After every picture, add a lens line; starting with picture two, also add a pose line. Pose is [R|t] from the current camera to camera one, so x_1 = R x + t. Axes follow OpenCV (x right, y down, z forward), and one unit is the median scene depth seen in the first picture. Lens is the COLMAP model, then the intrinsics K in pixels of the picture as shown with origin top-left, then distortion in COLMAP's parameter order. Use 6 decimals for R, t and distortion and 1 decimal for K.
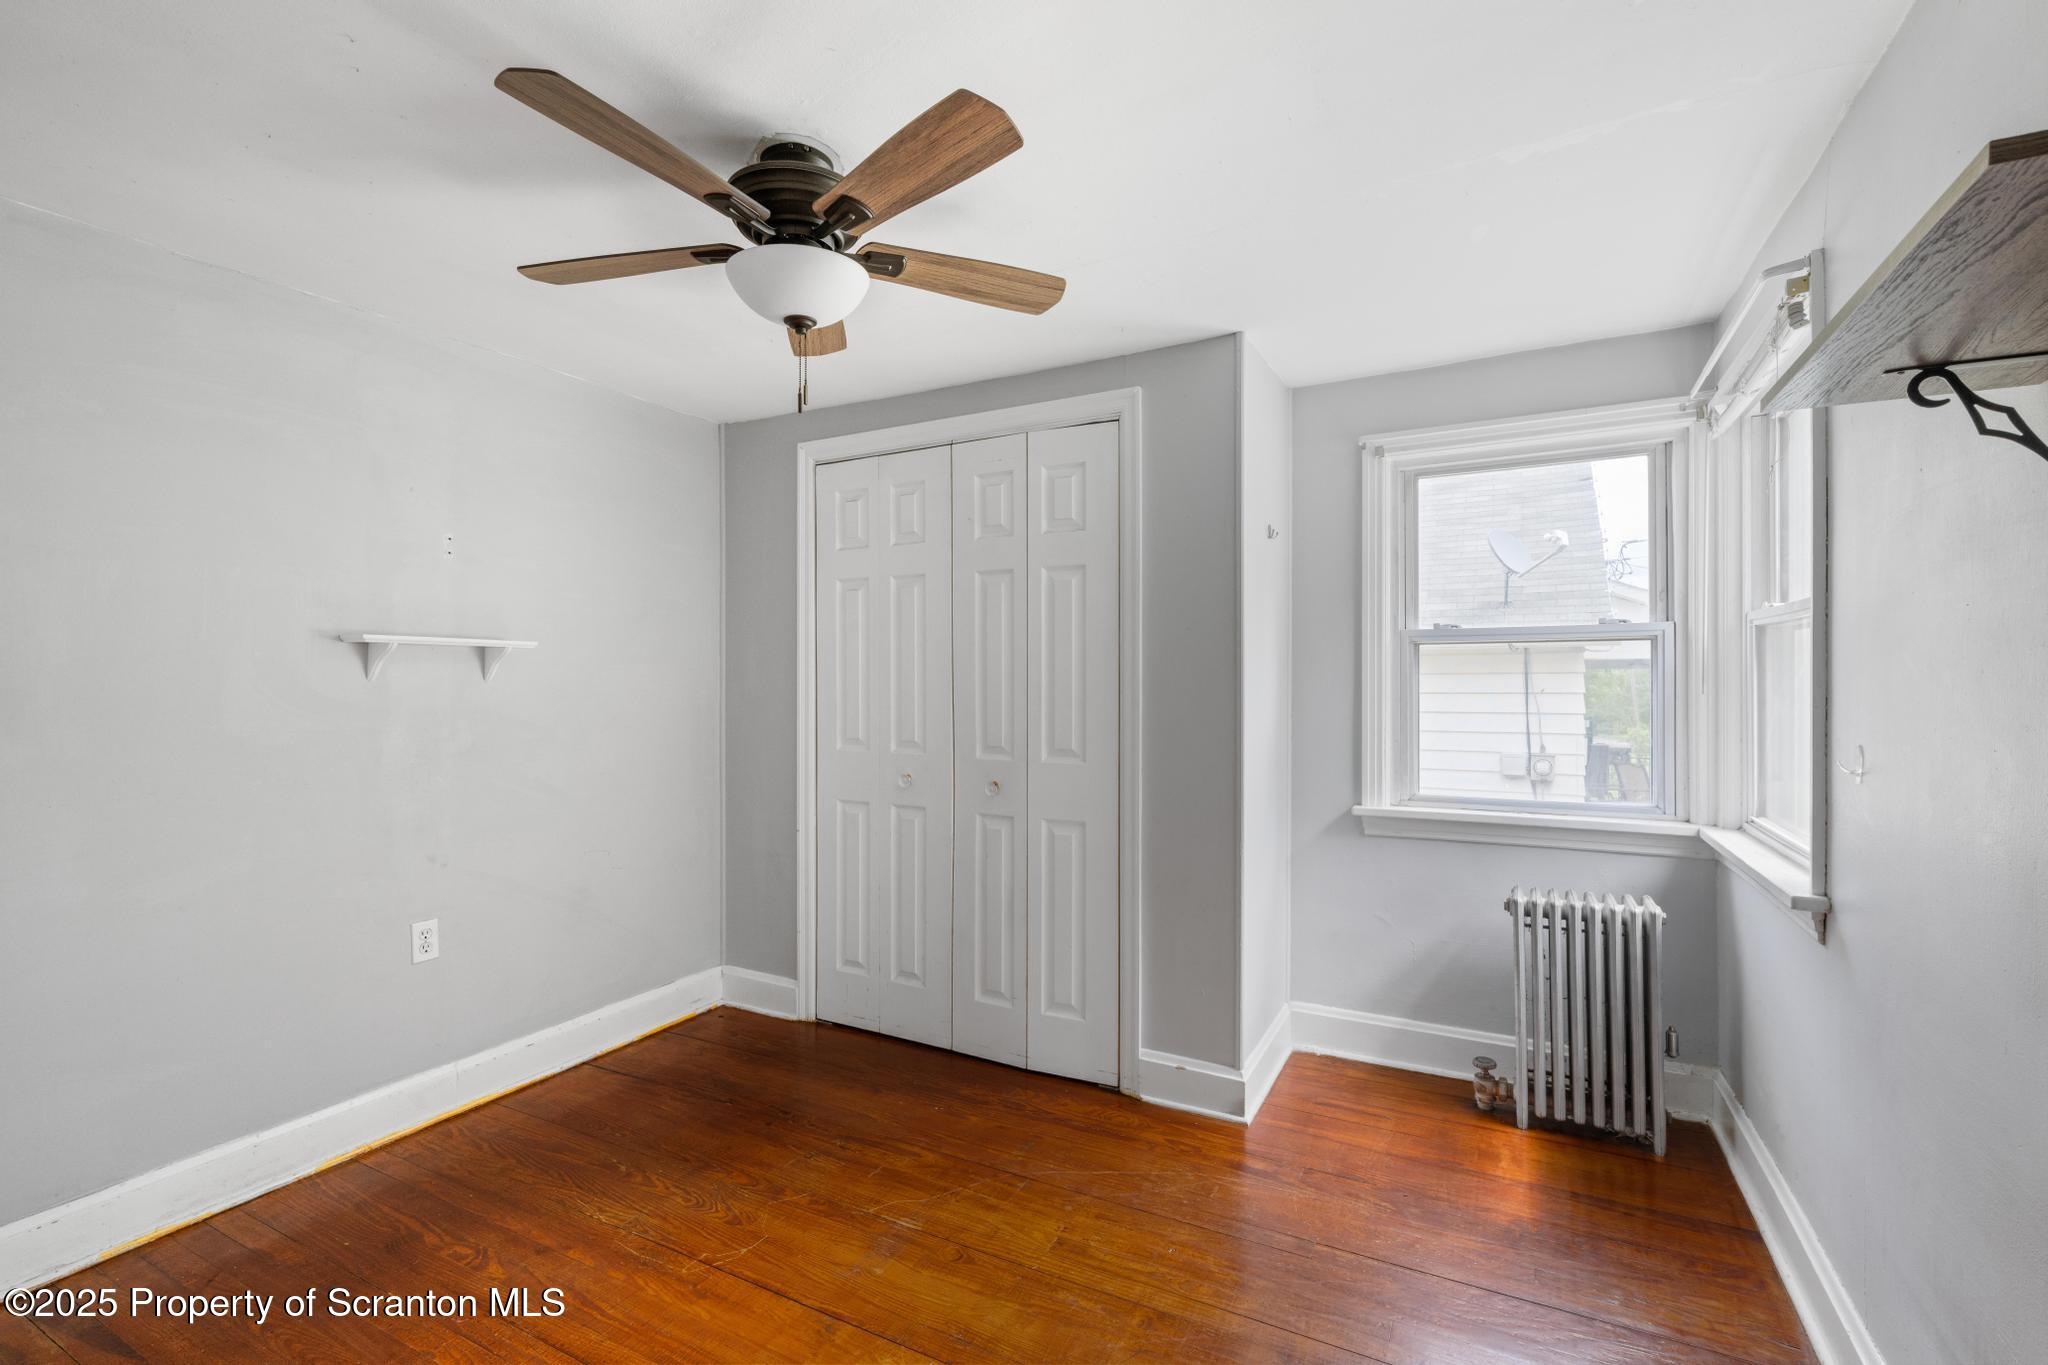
lens RADIAL K [[898.7, 0, 1036.4], [0, 898.7, 693.9], [0, 0, 1]] dist [0.000785, 0.000122]
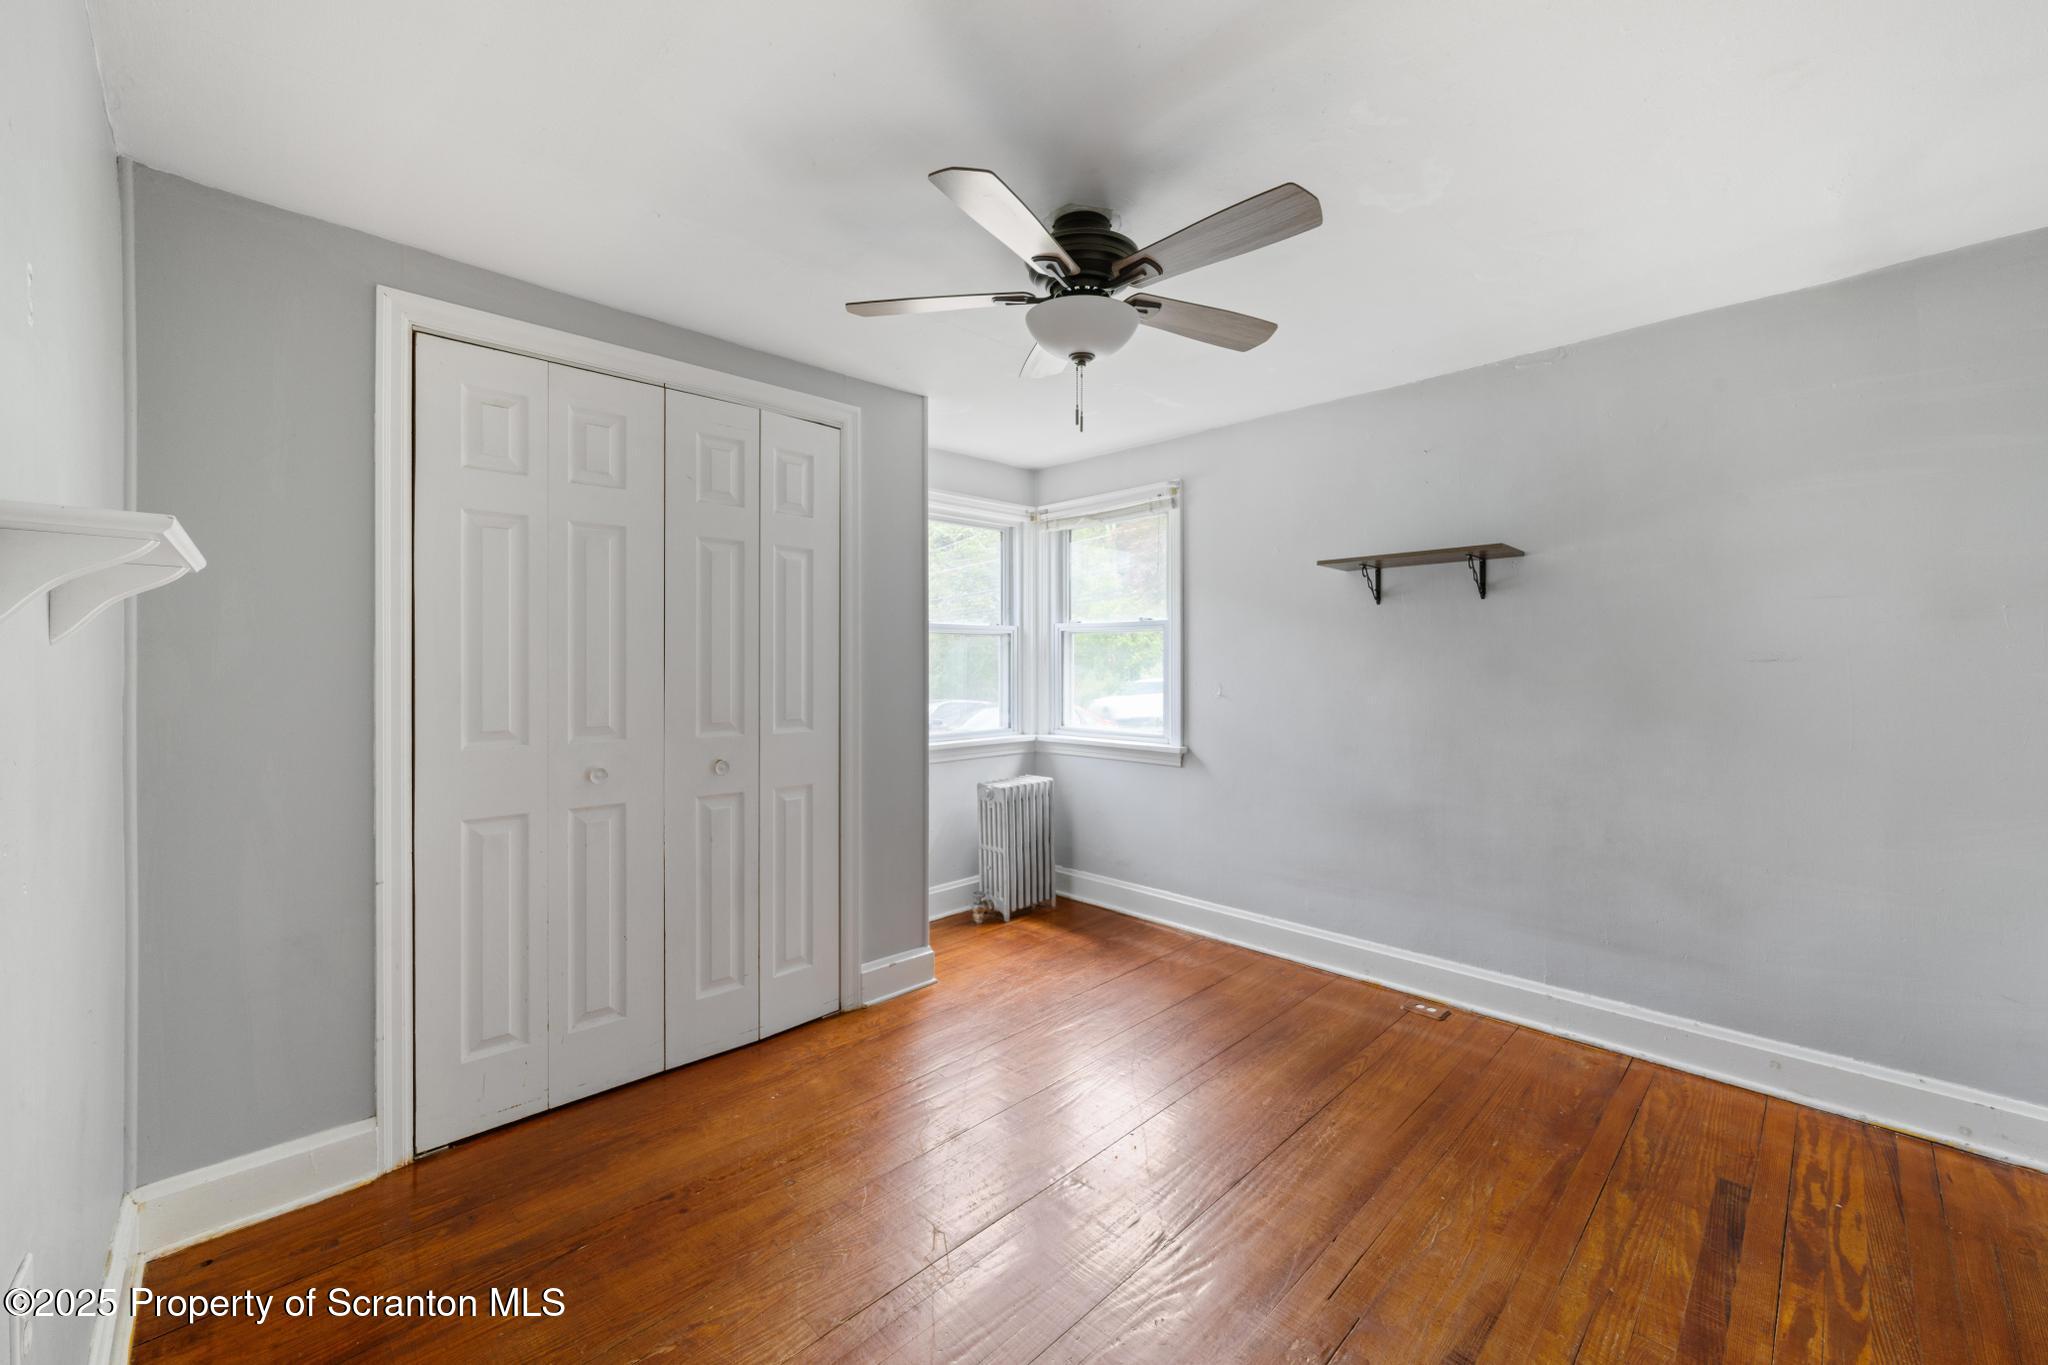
lens RADIAL K [[806.3, 0, 1029.4], [0, 806.3, 672.6], [0, 0, 1]] dist [0.003452, -0.000320]
pose [[0.300335, -0.011824, 0.953760, -0.803206], [0.008048, 0.999919, 0.009862, -0.001045], [-0.953800, 0.004714, 0.300406, 0.449881]]
